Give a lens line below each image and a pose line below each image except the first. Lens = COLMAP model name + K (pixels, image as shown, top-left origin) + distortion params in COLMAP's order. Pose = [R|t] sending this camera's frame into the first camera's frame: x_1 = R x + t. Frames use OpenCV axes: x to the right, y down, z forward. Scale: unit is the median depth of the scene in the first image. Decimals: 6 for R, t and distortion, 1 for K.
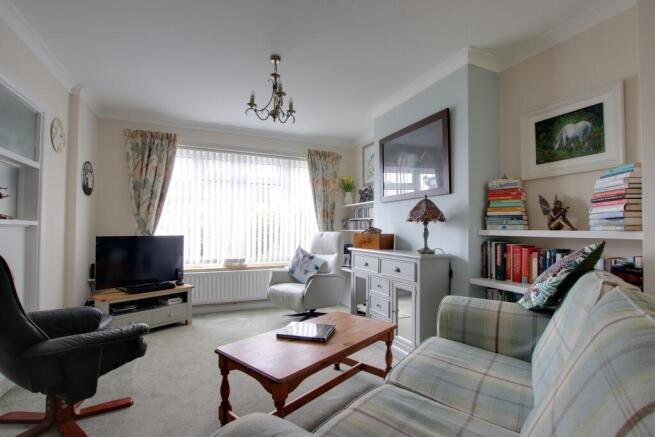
lens RADIAL K [[309.0, 0, 327.5], [0, 309.0, 218.5], [0, 0, 1]] dist [-0.074419, 0.000007]
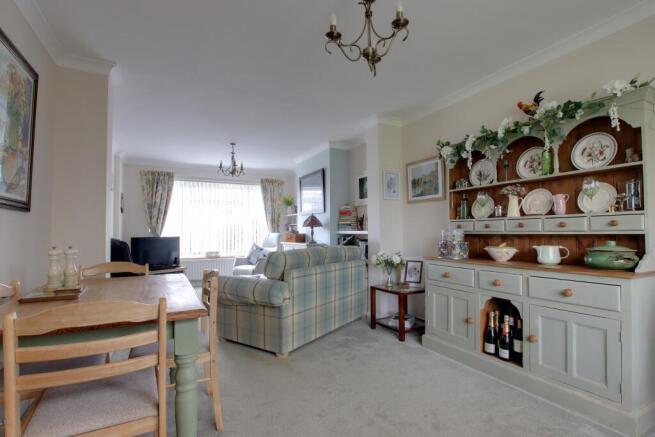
lens RADIAL K [[309.0, 0, 327.5], [0, 309.0, 218.5], [0, 0, 1]] dist [-0.074419, 0.000007]
pose [[0.997097, -0.011812, 0.075214, 0.184078], [0.012254, 0.999910, -0.005412, -0.020859], [-0.075144, 0.006318, 0.997153, -0.655522]]
